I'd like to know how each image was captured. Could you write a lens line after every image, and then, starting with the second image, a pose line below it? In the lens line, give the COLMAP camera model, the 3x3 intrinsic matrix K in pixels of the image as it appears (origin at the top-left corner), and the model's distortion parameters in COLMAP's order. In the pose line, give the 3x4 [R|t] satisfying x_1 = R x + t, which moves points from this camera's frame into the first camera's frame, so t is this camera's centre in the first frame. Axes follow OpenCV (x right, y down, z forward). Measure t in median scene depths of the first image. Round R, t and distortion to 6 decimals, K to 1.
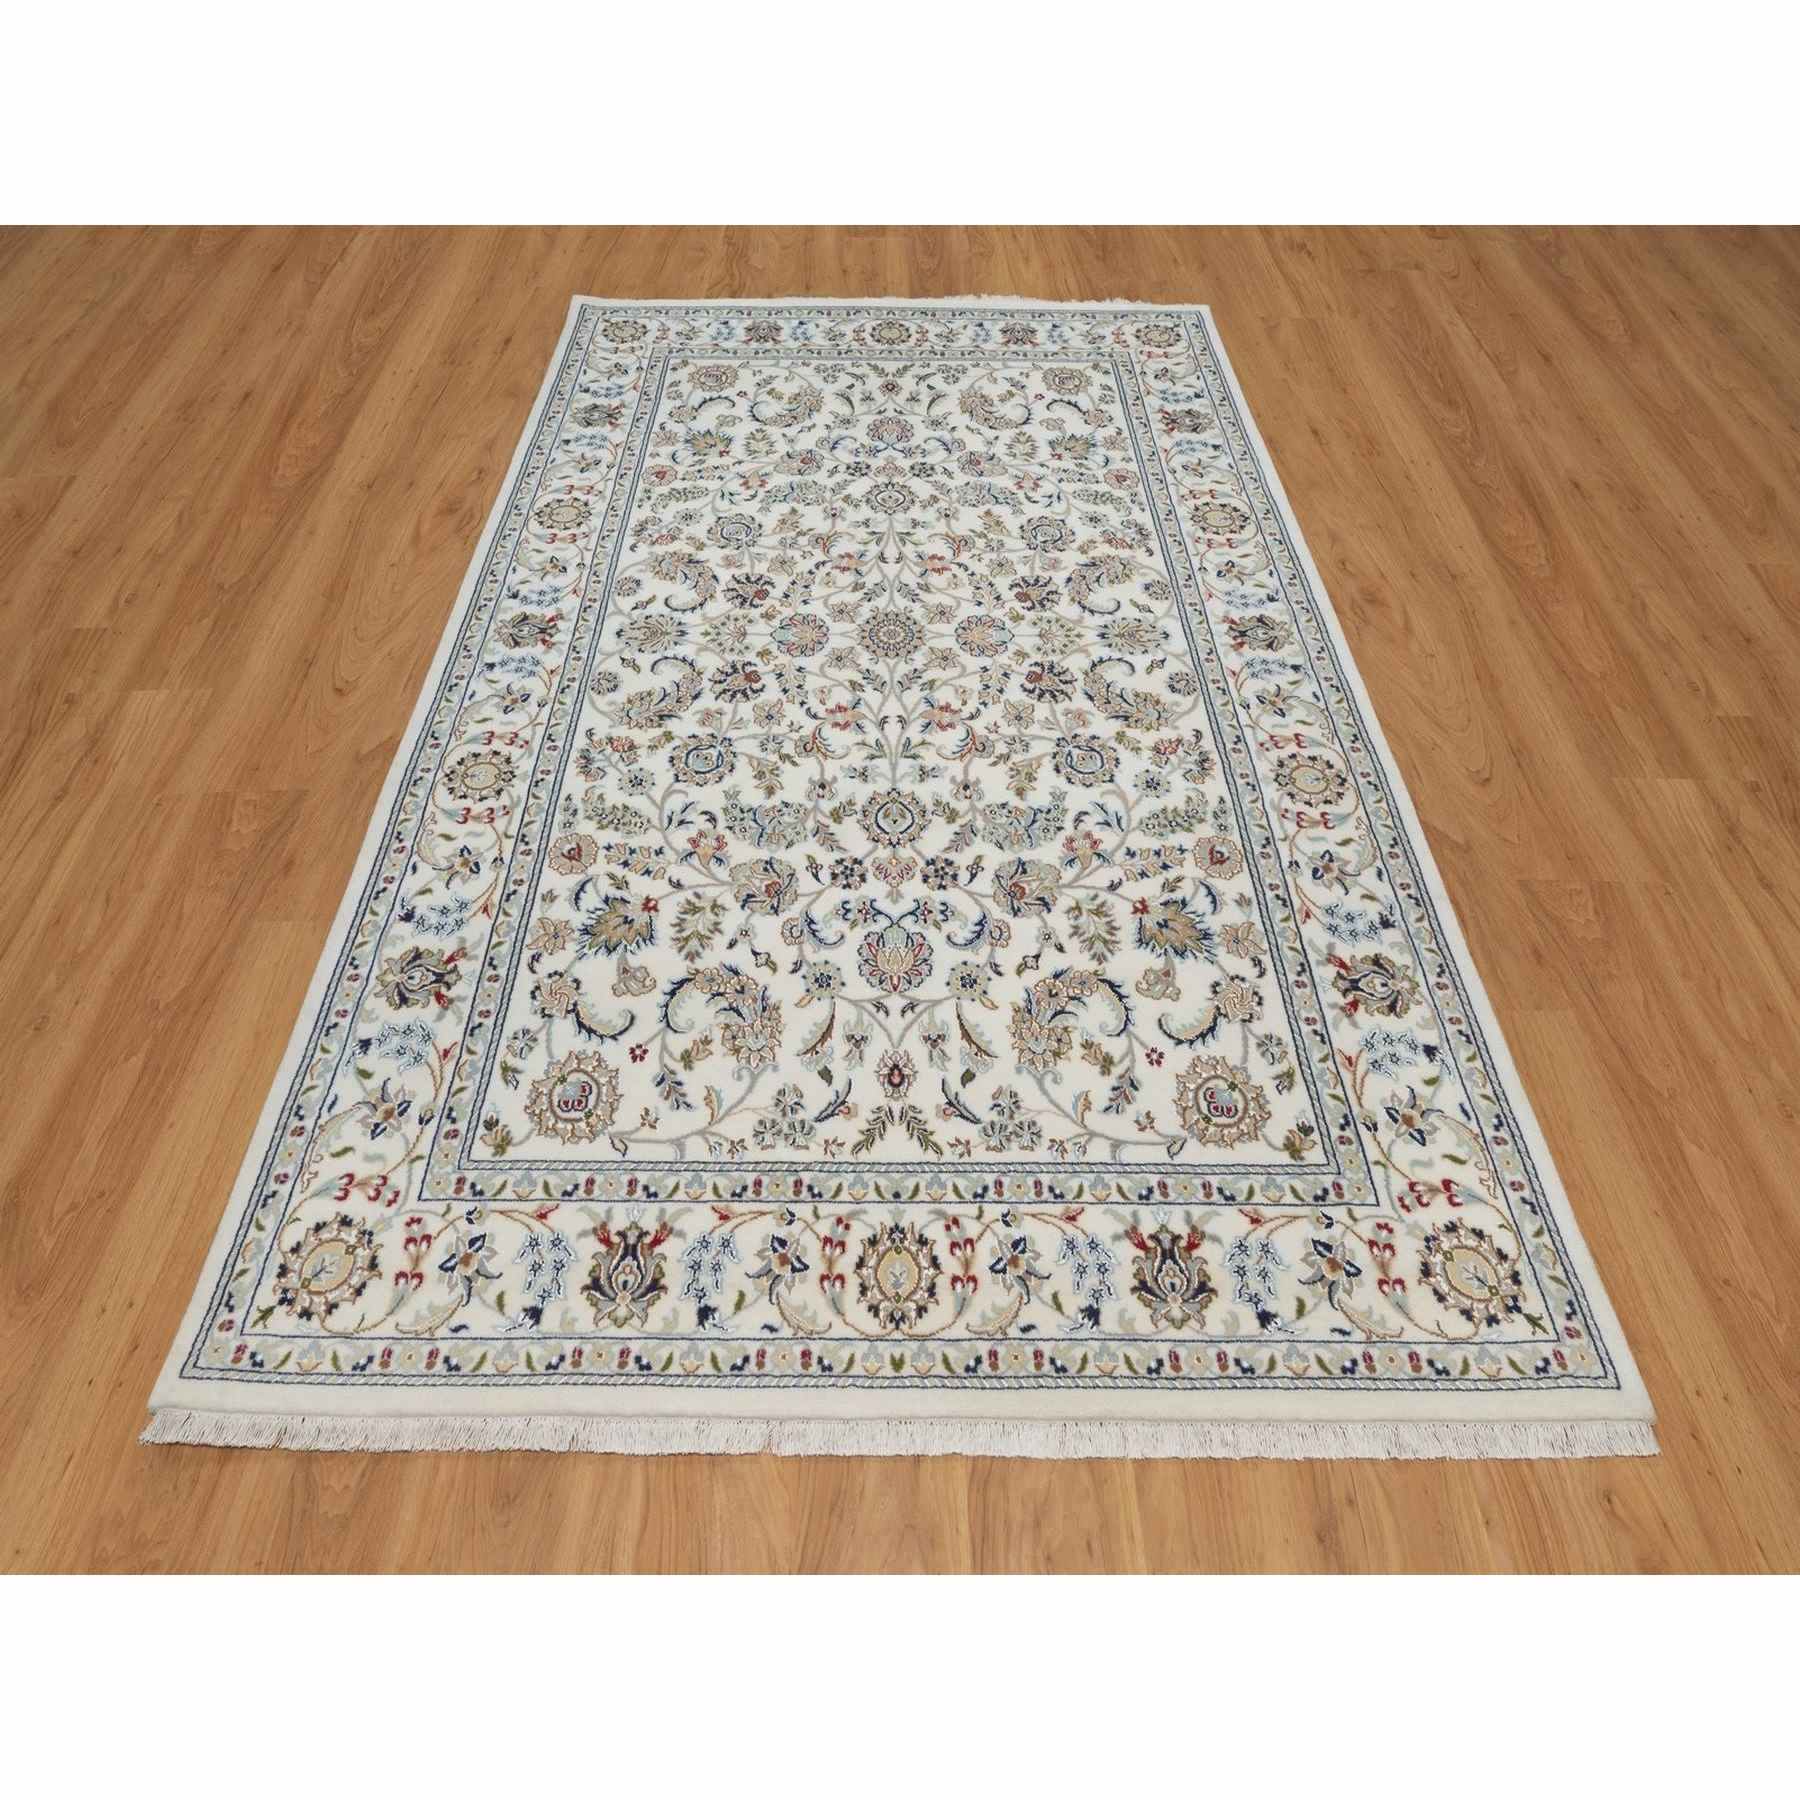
lens RADIAL K [[1277.1, 0, 896.9], [0, 1277.1, 869.5], [0, 0, 1]] dist [0.000865, -0.003873]
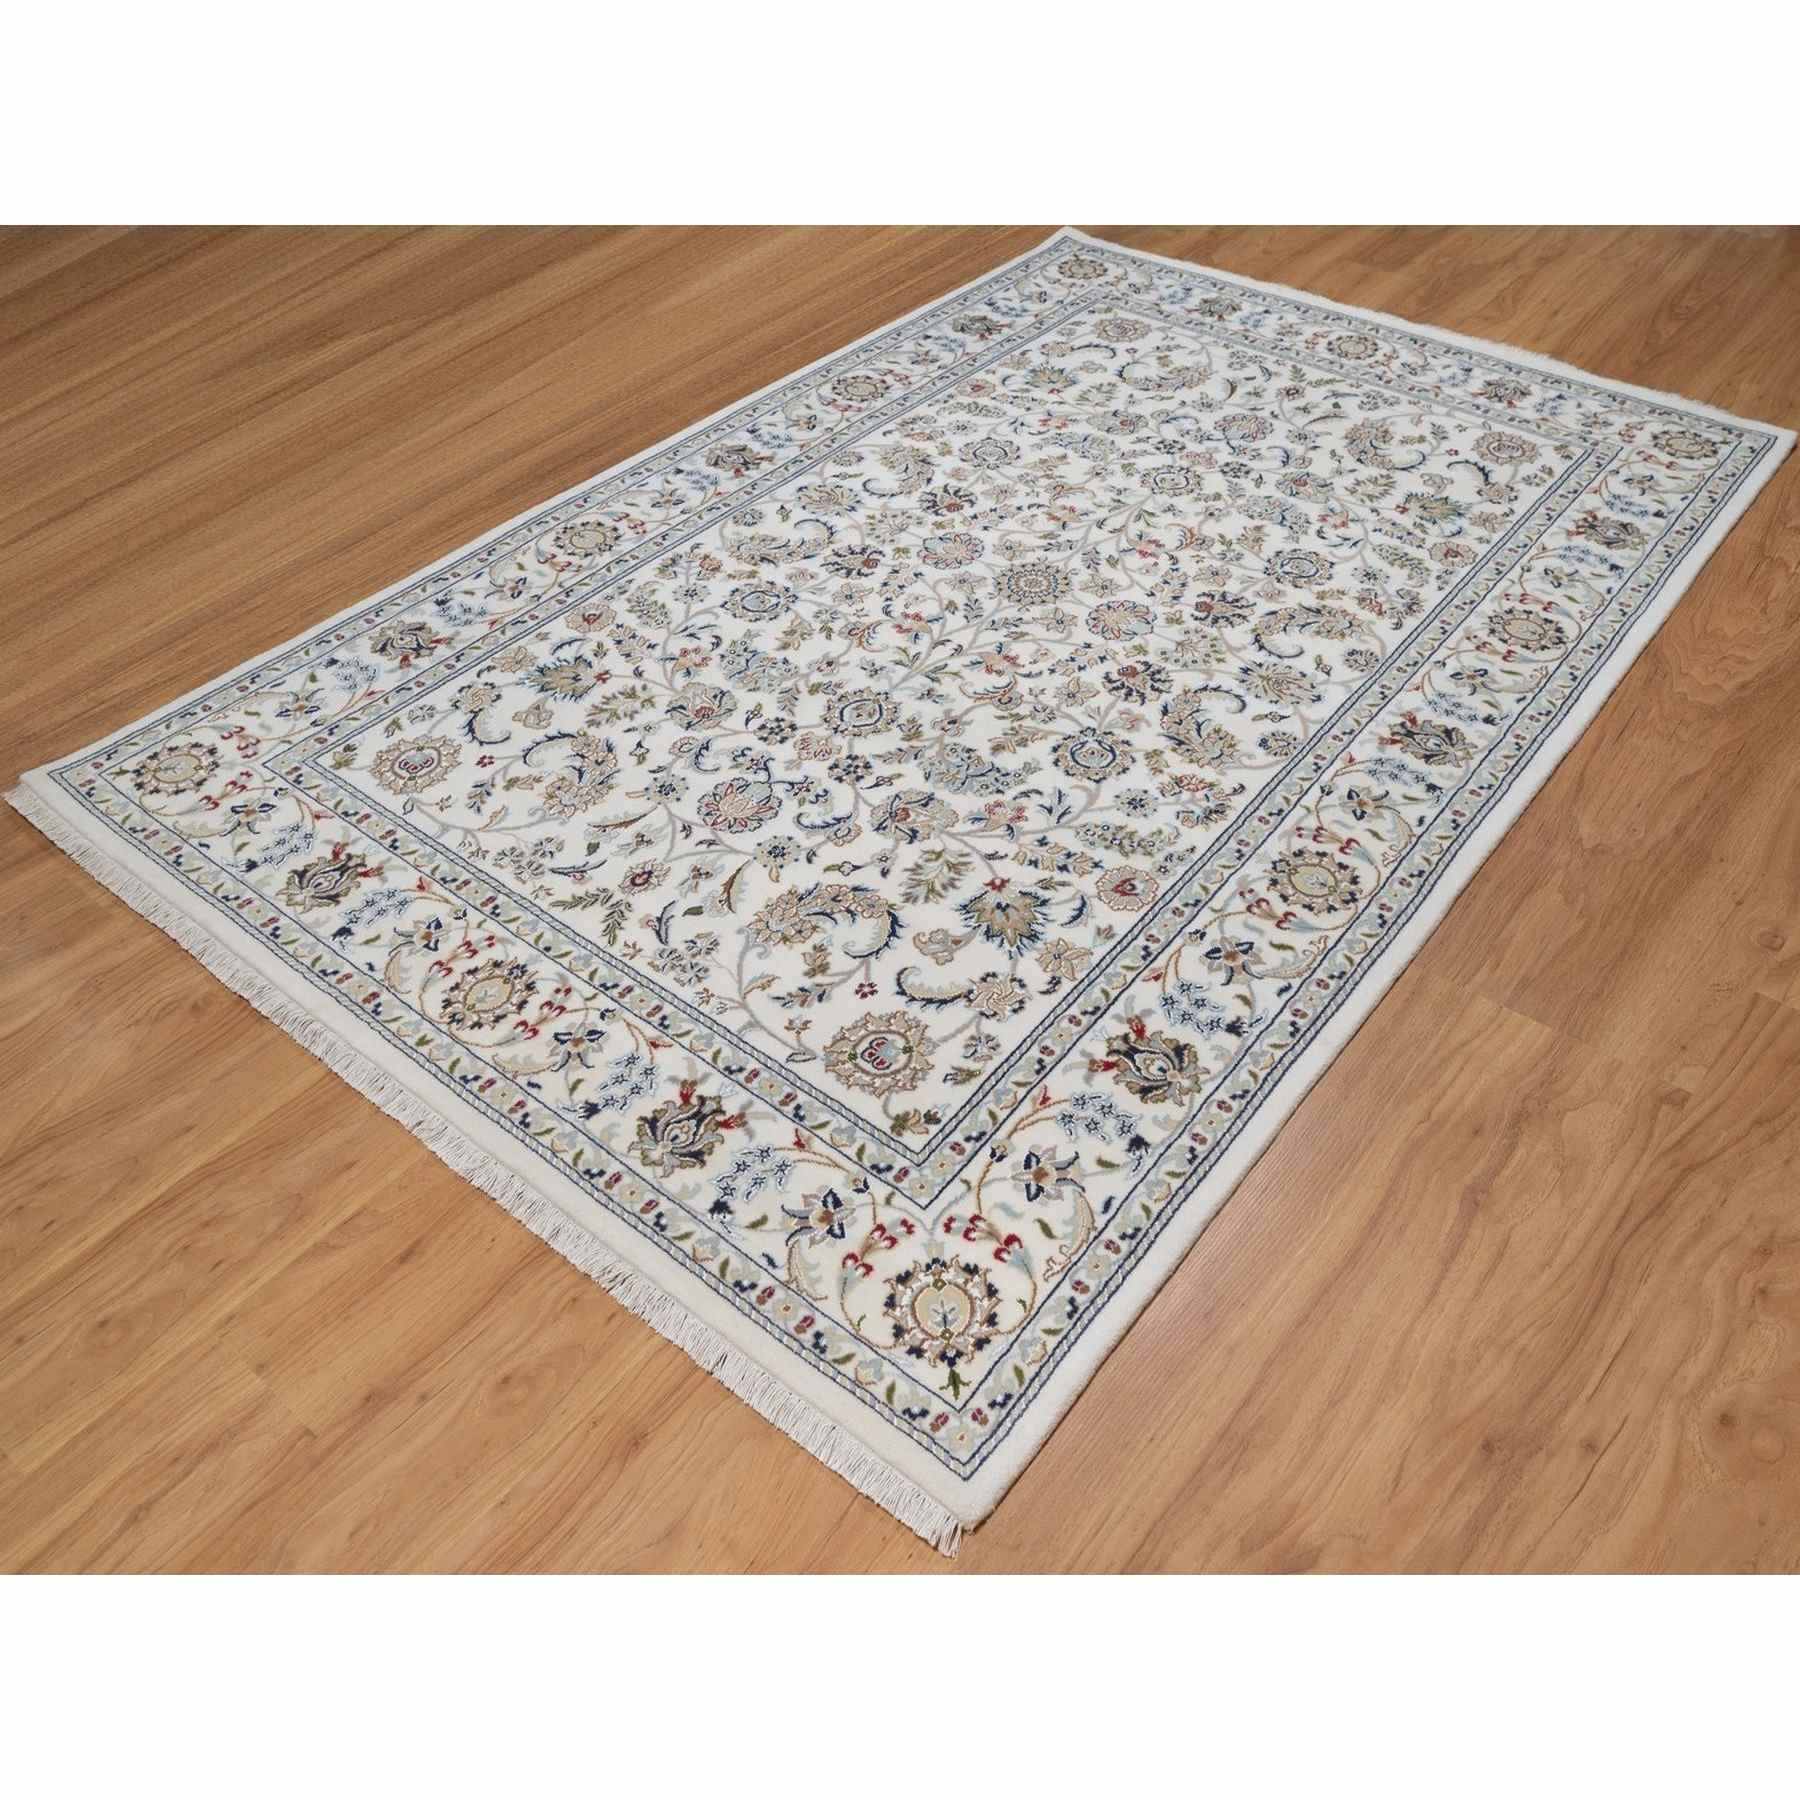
lens RADIAL K [[1487.4, 0, 900.0], [0, 1487.4, 900.0], [0, 0, 1]] dist [-0.008280, 0.000233]
pose [[0.780876, 0.427430, -0.455562, 0.645401], [-0.451086, 0.890315, 0.062131, 0.004453], [0.432150, 0.156981, 0.888033, 0.002651]]
